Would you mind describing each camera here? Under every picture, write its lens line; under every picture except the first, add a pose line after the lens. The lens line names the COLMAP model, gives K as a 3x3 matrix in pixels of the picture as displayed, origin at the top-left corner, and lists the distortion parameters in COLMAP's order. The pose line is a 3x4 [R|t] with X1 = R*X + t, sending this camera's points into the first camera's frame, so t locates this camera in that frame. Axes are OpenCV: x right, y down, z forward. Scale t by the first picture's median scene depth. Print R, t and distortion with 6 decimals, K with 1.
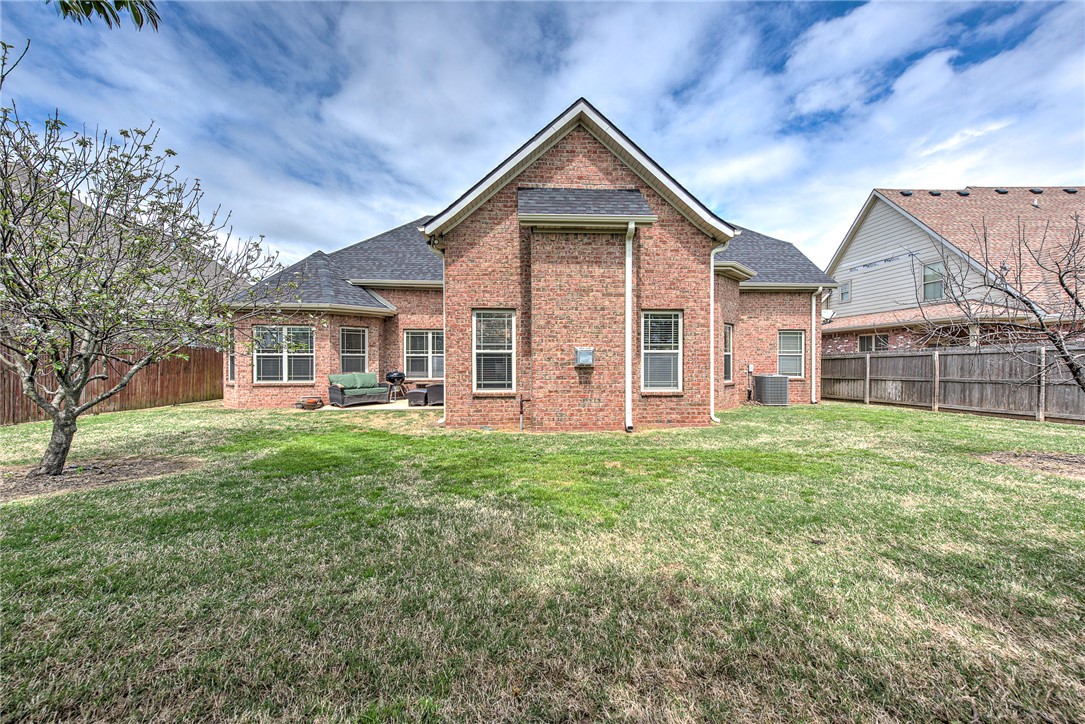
lens RADIAL K [[416.5, 0, 542.5], [0, 416.5, 362.0], [0, 0, 1]] dist [-0.024597, -0.000011]
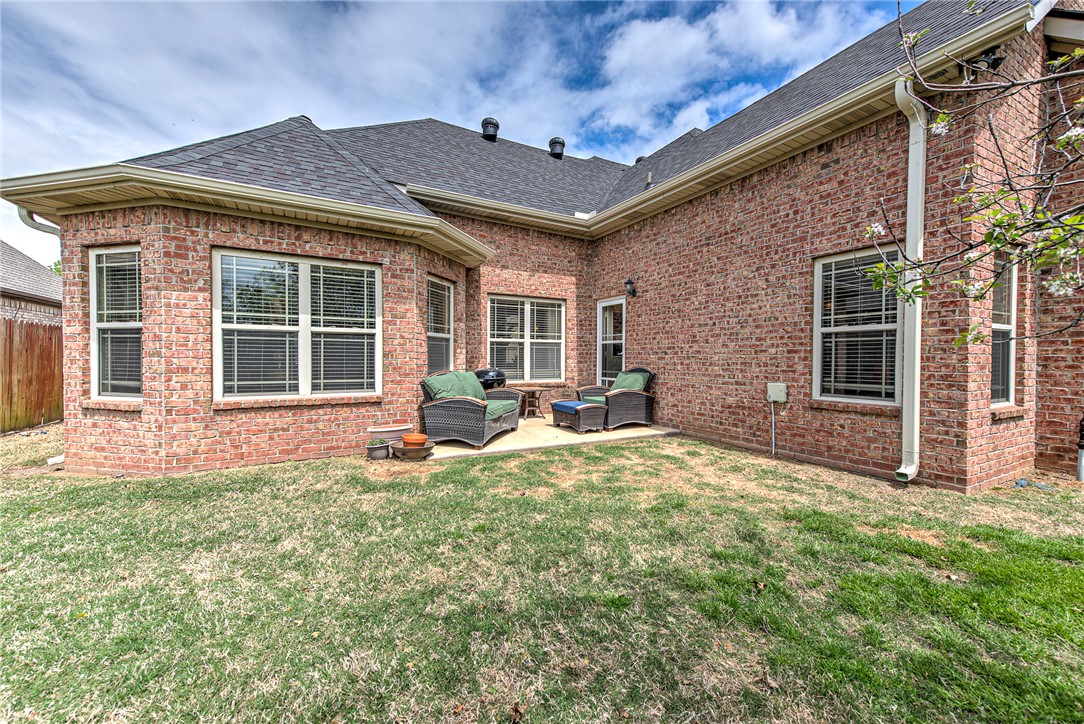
lens RADIAL K [[438.3, 0, 542.0], [0, 438.3, 362.0], [0, 0, 1]] dist [0.000134, -0.000042]
pose [[0.898091, 0.004027, 0.439791, -0.597745], [-0.009075, 0.999915, 0.009376, 0.008259], [-0.439715, -0.012411, 0.898051, 0.496781]]
